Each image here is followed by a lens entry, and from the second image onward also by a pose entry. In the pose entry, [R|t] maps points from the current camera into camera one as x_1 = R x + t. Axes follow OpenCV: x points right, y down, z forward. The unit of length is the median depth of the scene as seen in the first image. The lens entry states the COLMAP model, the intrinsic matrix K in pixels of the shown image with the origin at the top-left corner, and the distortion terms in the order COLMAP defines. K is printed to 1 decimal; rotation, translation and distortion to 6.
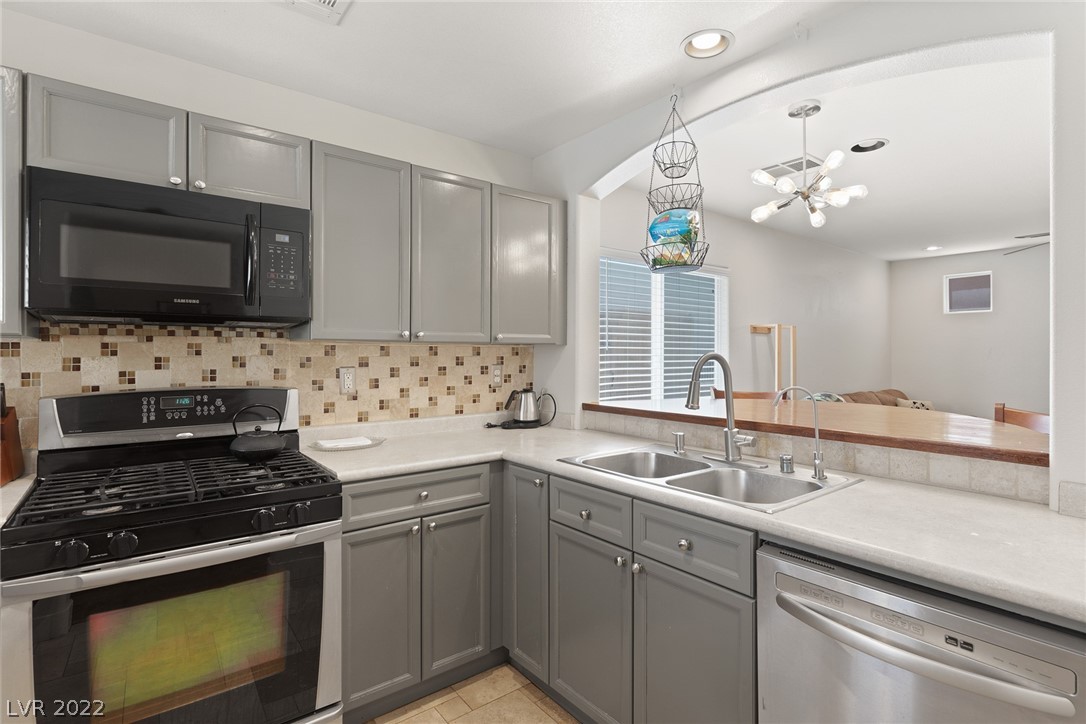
lens RADIAL K [[553.1, 0, 543.0], [0, 553.1, 362.0], [0, 0, 1]] dist [-0.023611, -0.000083]
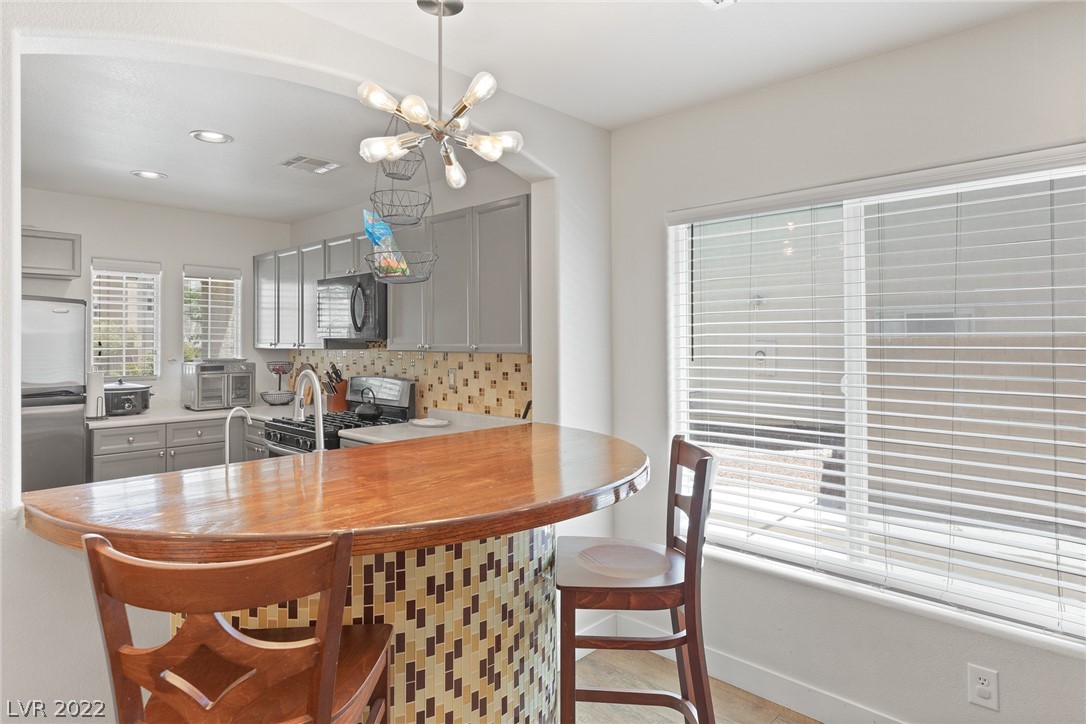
lens RADIAL K [[630.5, 0, 545.7], [0, 630.5, 338.1], [0, 0, 1]] dist [0.015250, 0.000215]
pose [[0.127604, -0.000420, -0.991825, 1.046765], [-0.007246, 0.999973, -0.001356, -0.056869], [0.991799, 0.007360, 0.127598, 0.882176]]
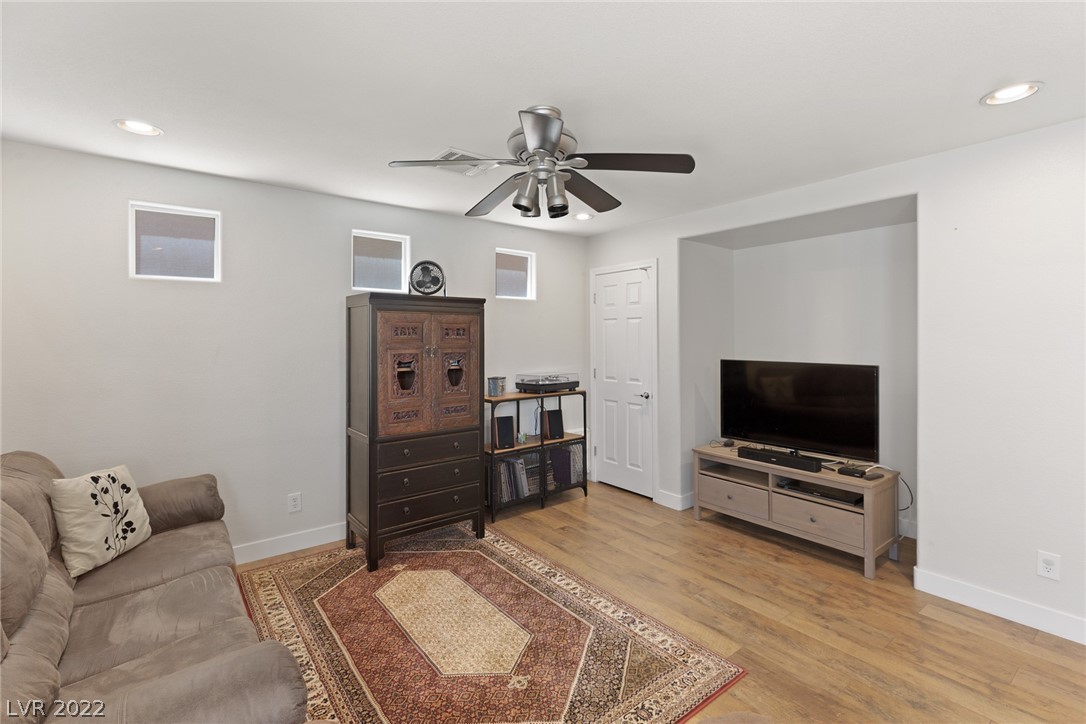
lens RADIAL K [[496.6, 0, 549.2], [0, 496.6, 339.0], [0, 0, 1]] dist [0.003229, 0.000346]
pose [[0.015852, 0.000447, 0.999874, 0.605677], [0.014570, 0.999894, -0.000678, -0.055463], [-0.999768, 0.014579, 0.015843, 1.288037]]
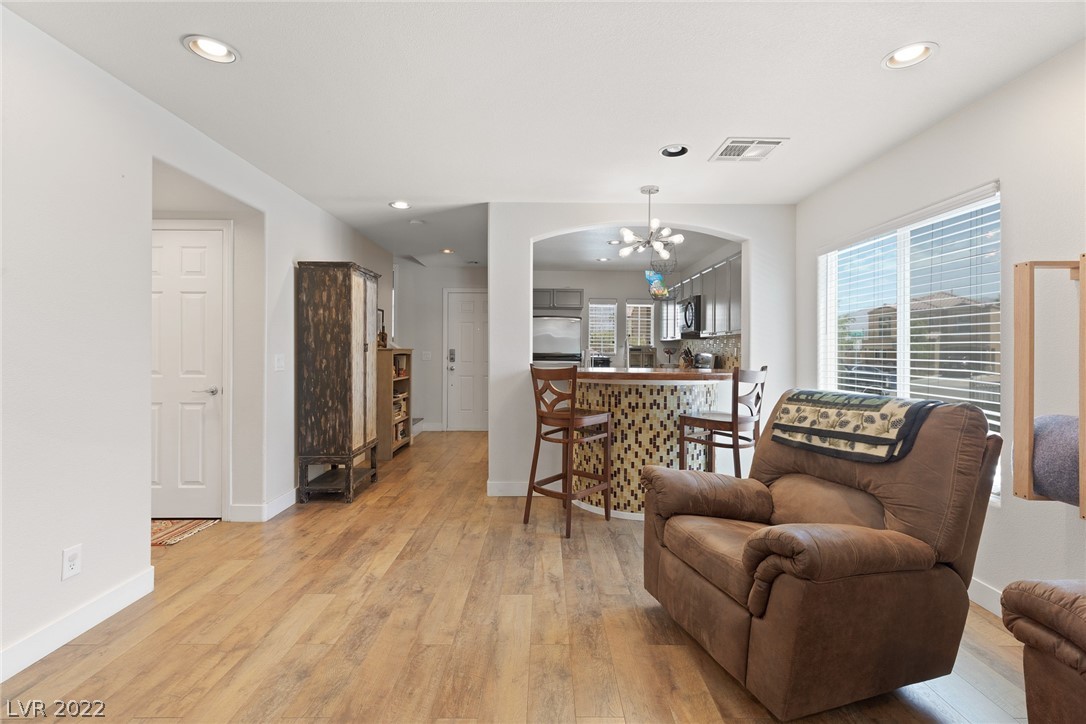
lens RADIAL K [[487.5, 0, 546.7], [0, 487.5, 351.2], [0, 0, 1]] dist [0.000582, 0.000061]
pose [[-0.623755, -0.000922, -0.781619, 1.558506], [-0.012833, 0.999877, 0.009061, 0.014245], [0.781514, 0.015682, -0.623690, 1.439355]]
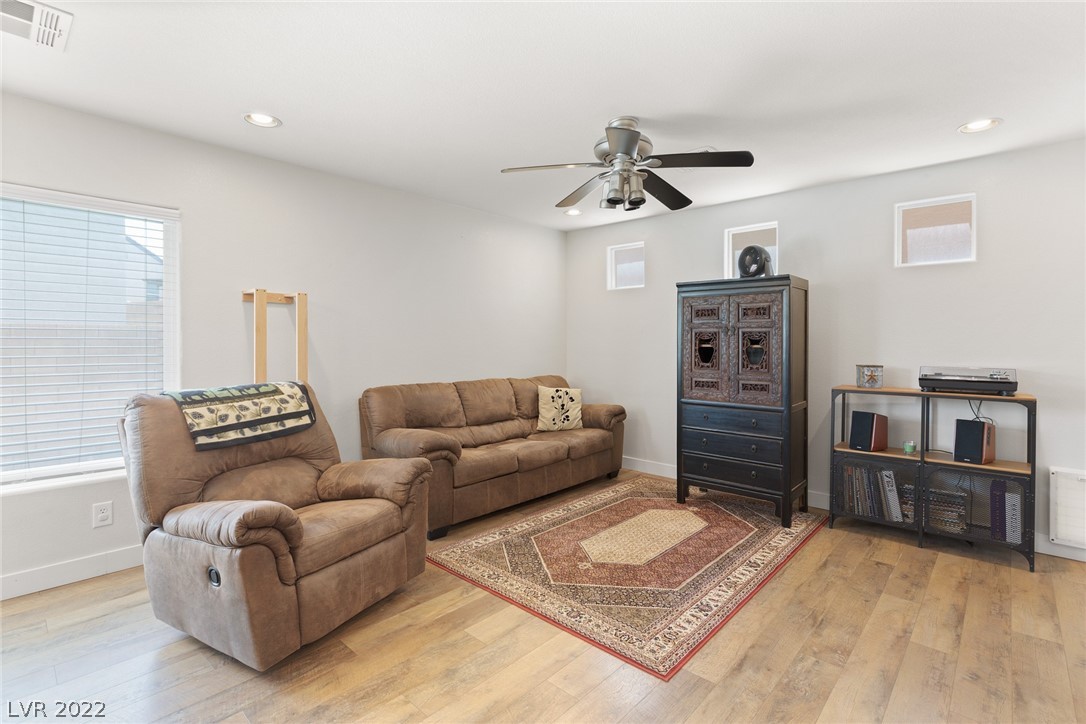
lens RADIAL K [[508.9, 0, 548.0], [0, 508.9, 344.1], [0, 0, 1]] dist [-0.001603, -0.000177]
pose [[0.988614, 0.005184, 0.150384, 1.084091], [-0.004358, 0.999974, -0.005826, 0.010411], [-0.150411, 0.005104, 0.988610, 0.407758]]
